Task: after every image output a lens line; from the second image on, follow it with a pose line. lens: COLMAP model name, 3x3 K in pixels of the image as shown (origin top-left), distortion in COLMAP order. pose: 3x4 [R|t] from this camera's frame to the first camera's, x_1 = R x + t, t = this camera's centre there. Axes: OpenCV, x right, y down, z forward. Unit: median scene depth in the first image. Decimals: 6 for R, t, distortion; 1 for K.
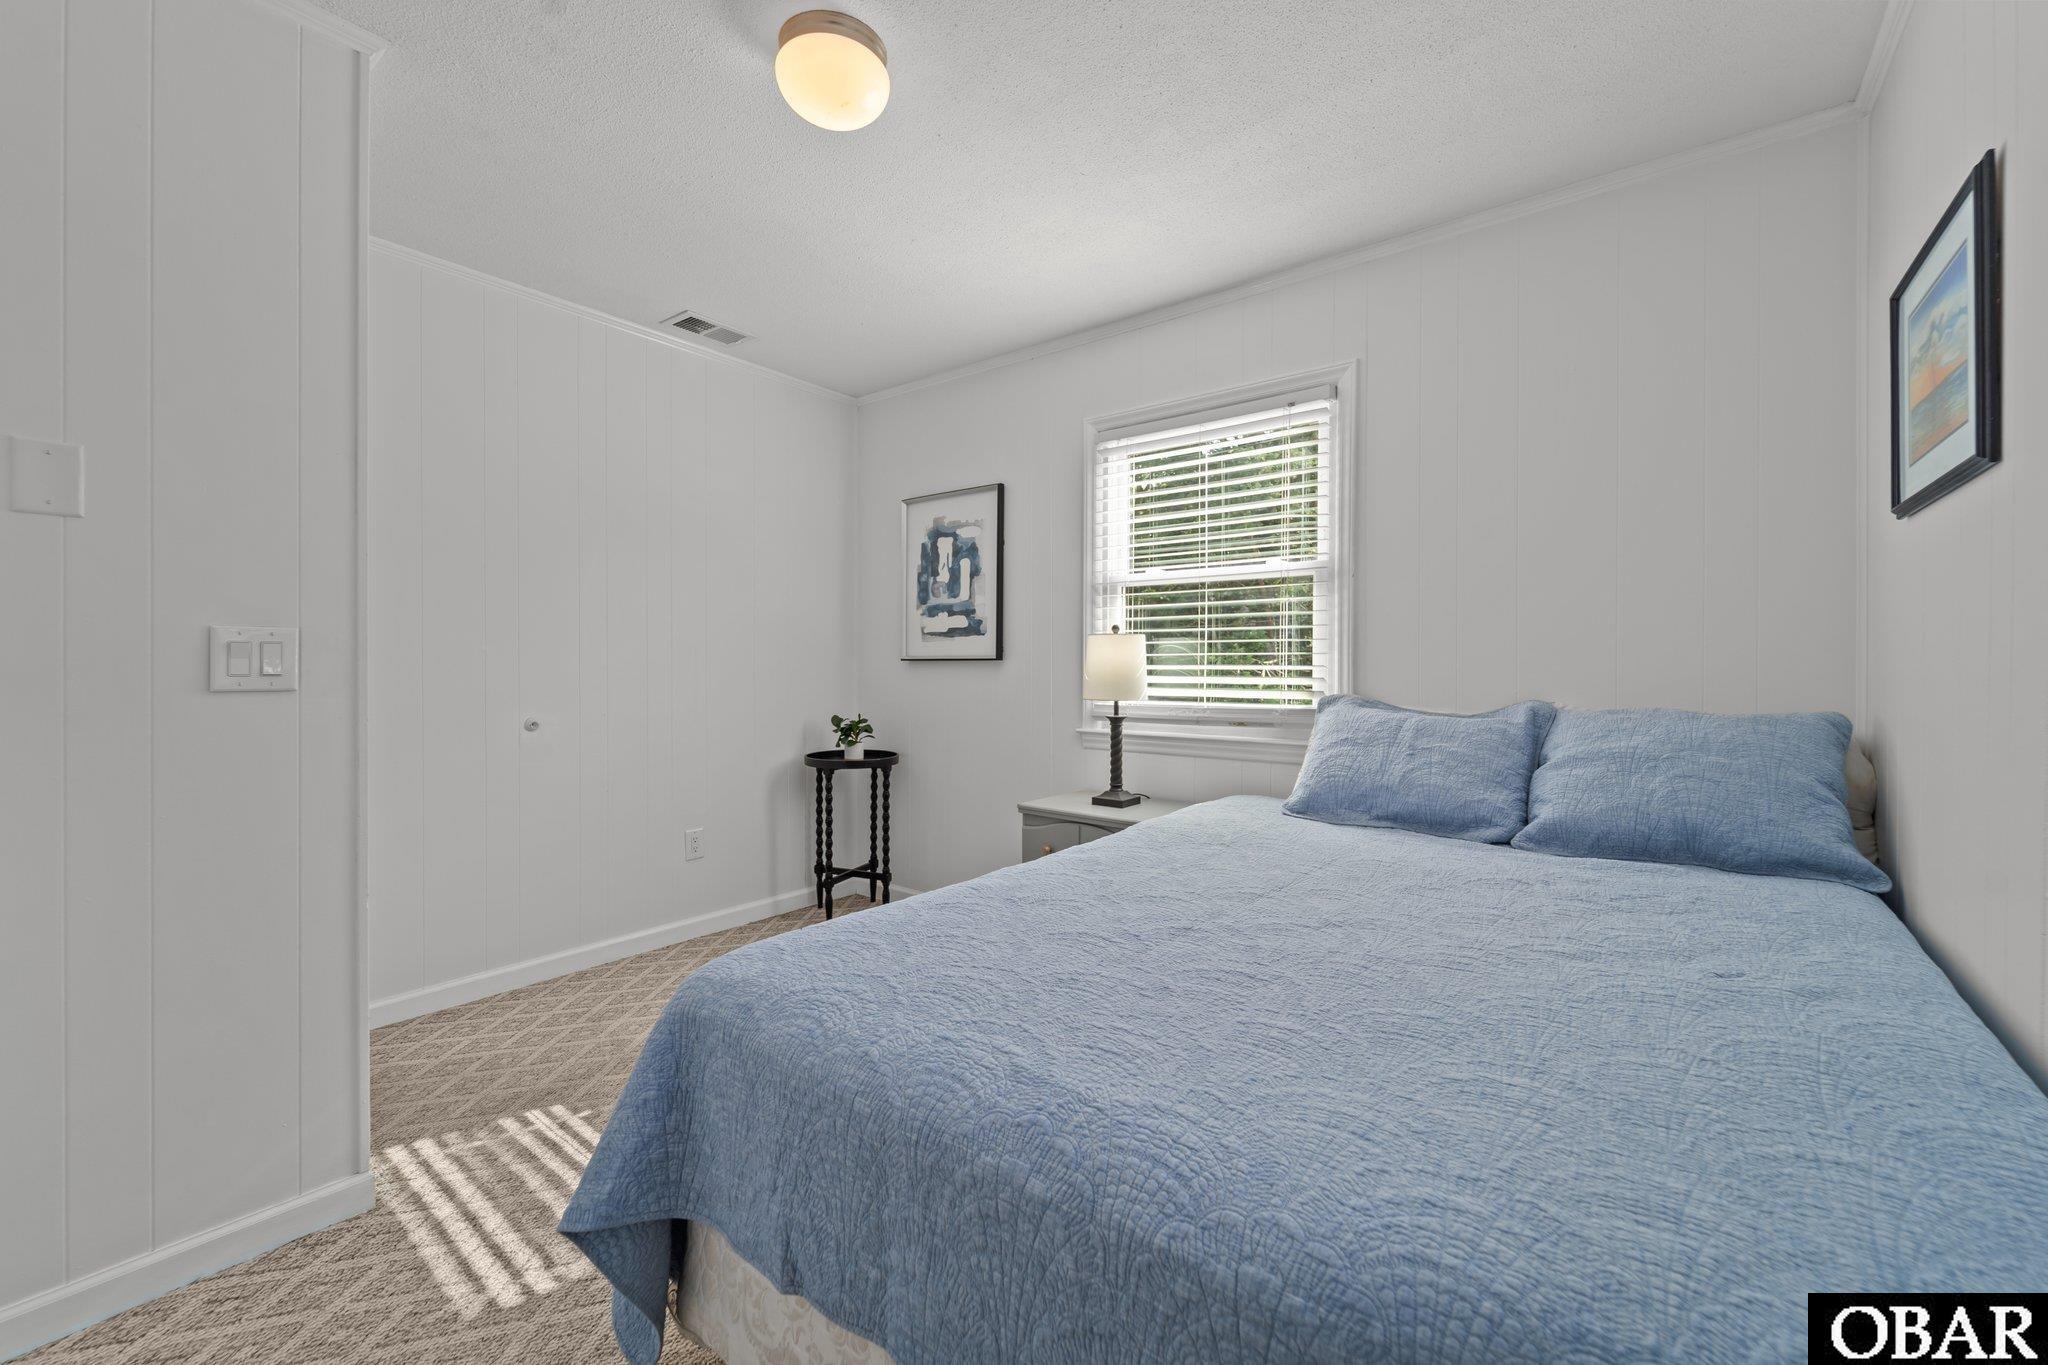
lens RADIAL K [[818.1, 0, 1019.2], [0, 818.1, 676.3], [0, 0, 1]] dist [-0.001397, -0.000591]
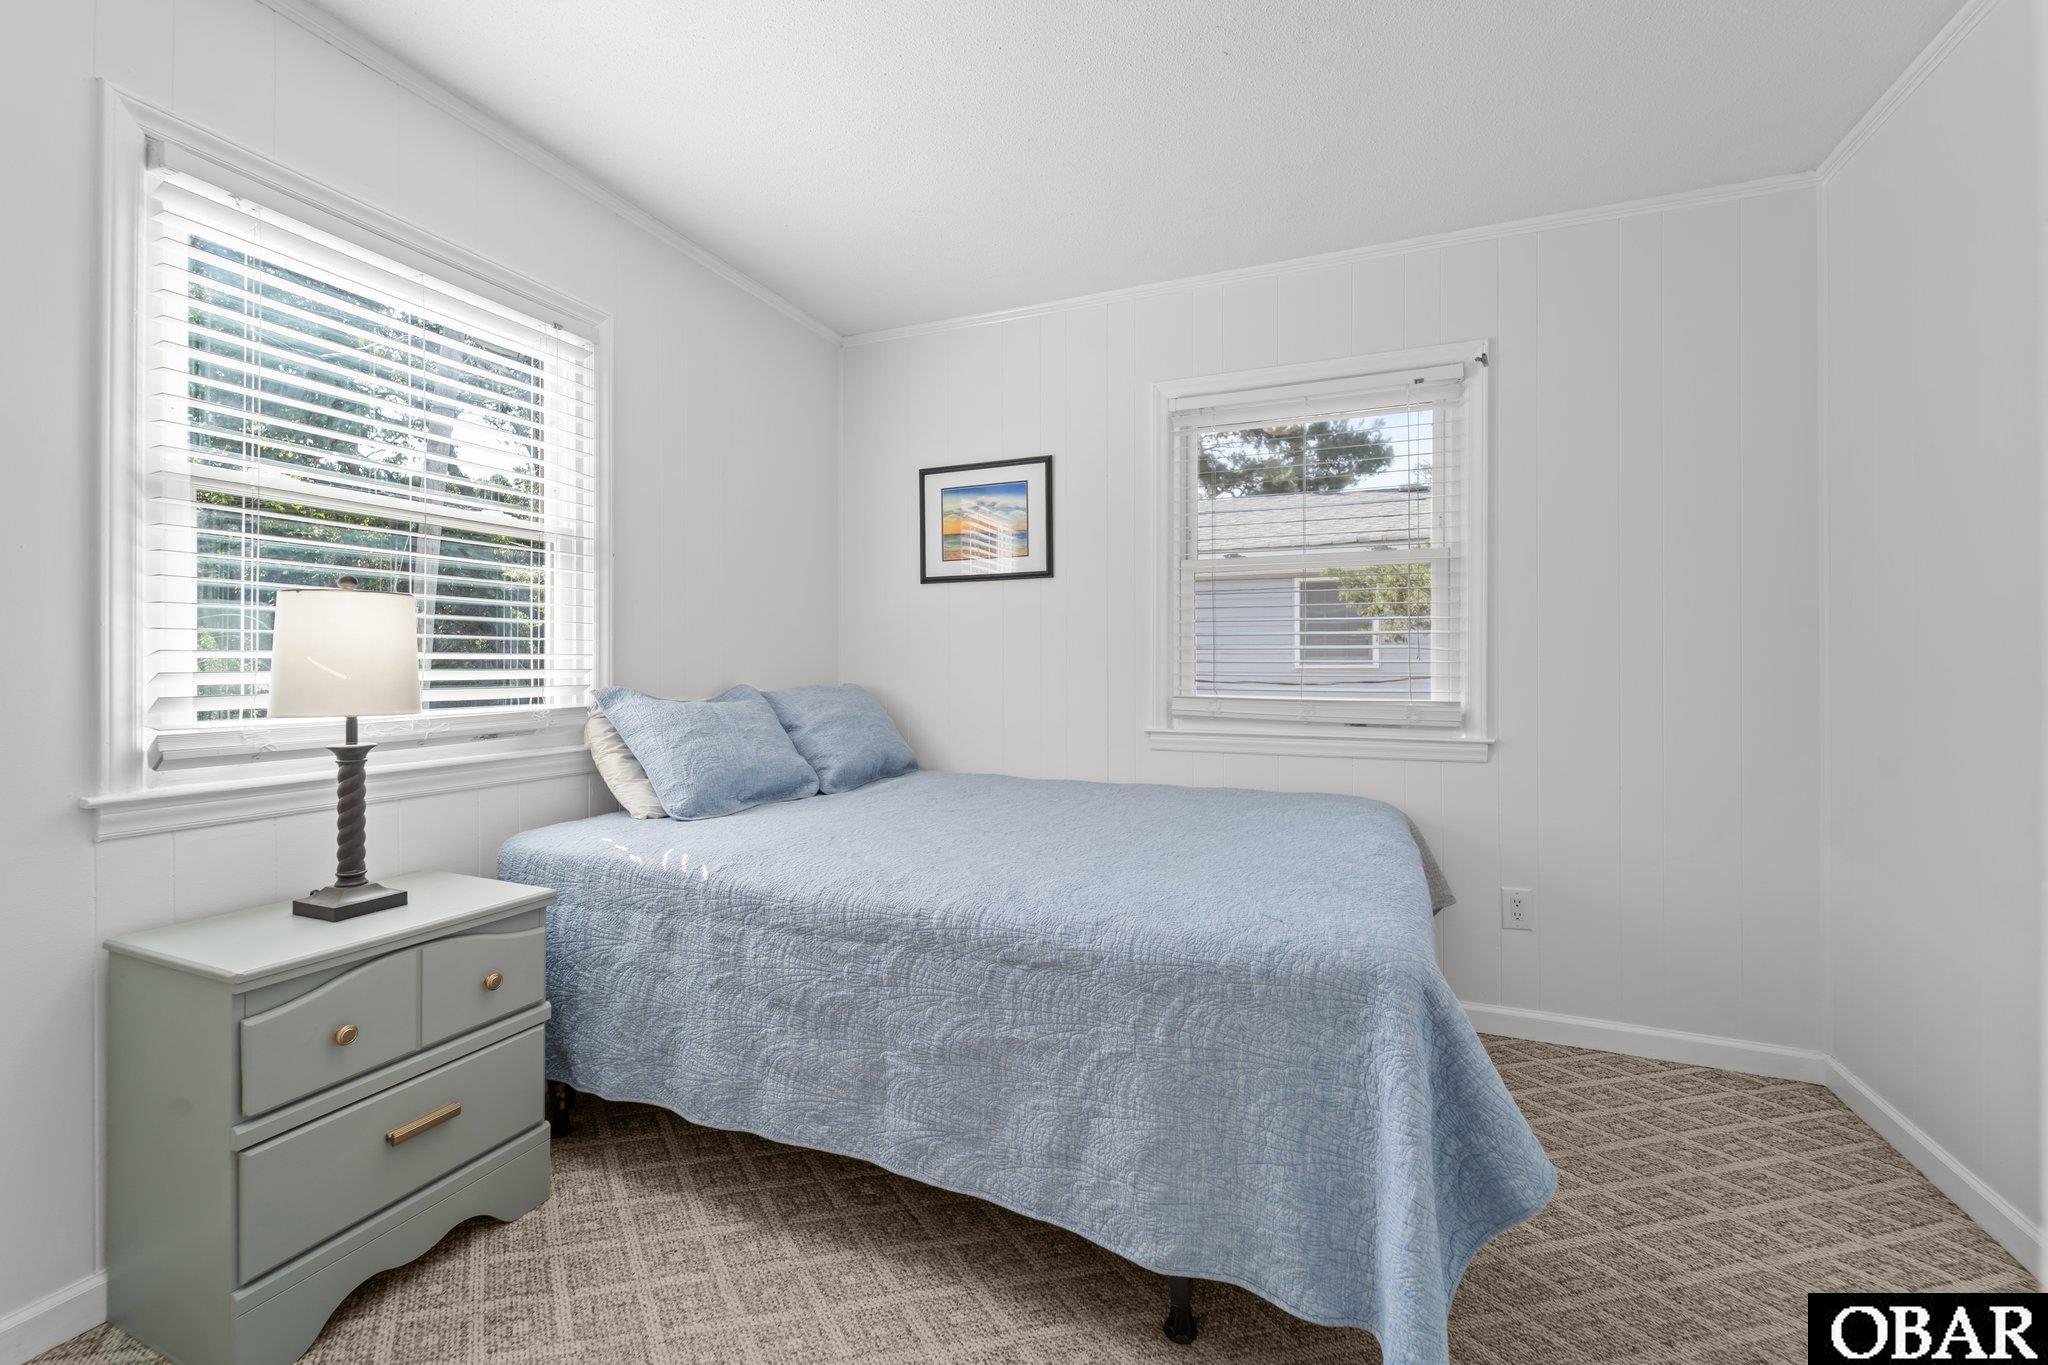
lens RADIAL K [[828.4, 0, 1025.3], [0, 828.4, 663.7], [0, 0, 1]] dist [0.002255, -0.000678]
pose [[-0.260182, -0.000417, 0.965560, -0.524037], [0.014160, 0.999891, 0.004248, -0.000623], [-0.965456, 0.014777, -0.260147, 0.716837]]
